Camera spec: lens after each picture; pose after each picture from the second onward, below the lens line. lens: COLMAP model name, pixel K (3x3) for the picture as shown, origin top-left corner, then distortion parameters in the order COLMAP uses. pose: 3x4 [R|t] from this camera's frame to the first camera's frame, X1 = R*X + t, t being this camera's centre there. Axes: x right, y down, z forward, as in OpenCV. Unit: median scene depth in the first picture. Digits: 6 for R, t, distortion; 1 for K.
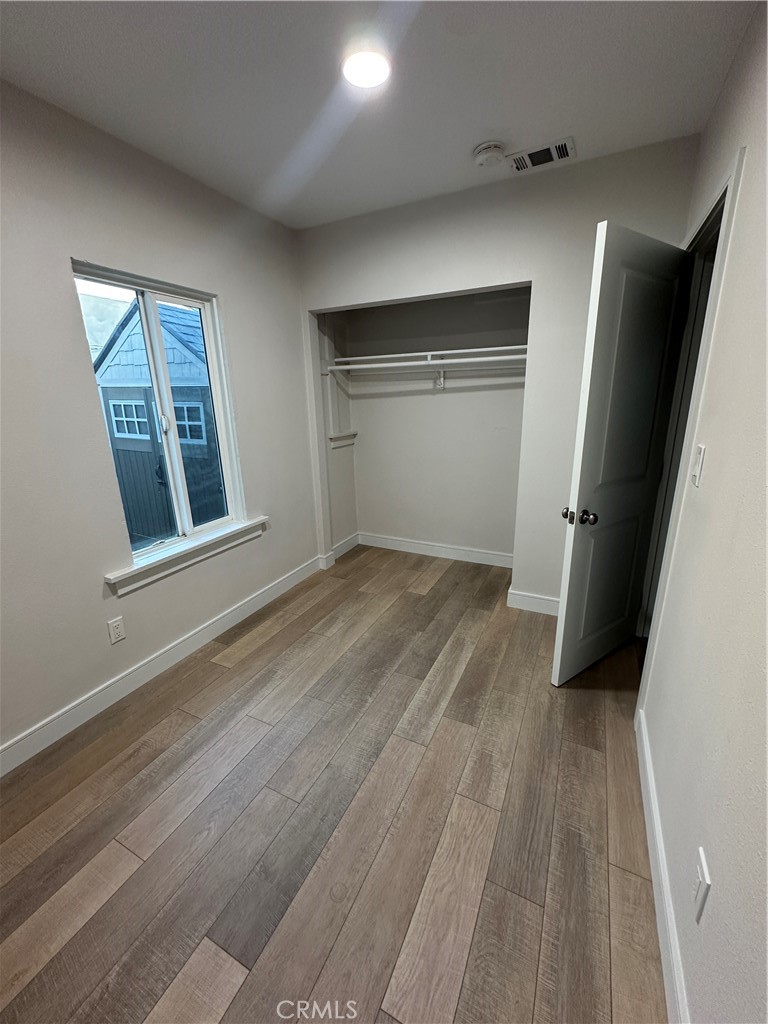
lens RADIAL K [[409.9, 0, 383.2], [0, 409.9, 511.7], [0, 0, 1]] dist [-0.002545, 0.000648]
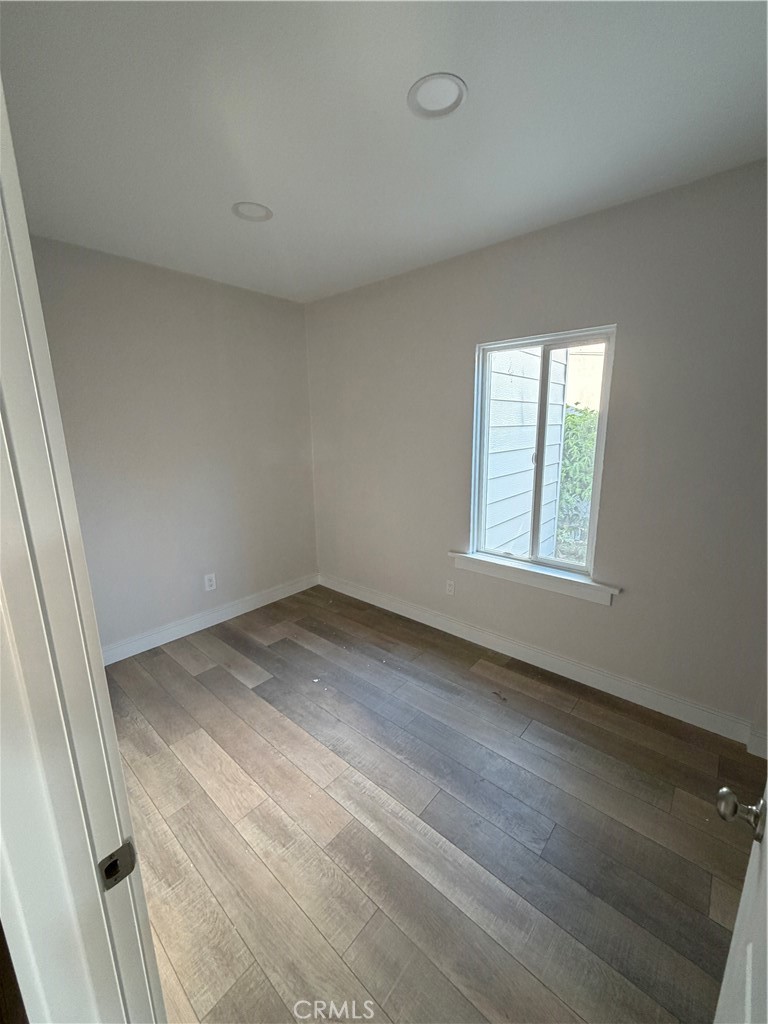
lens RADIAL K [[407.3, 0, 382.5], [0, 407.3, 510.4], [0, 0, 1]] dist [0.000448, 0.000022]
pose [[-0.253101, 0.230035, -0.939694, 0.897528], [-0.245954, 0.924105, 0.292465, -0.417066], [0.935653, 0.305144, -0.177314, 1.149285]]
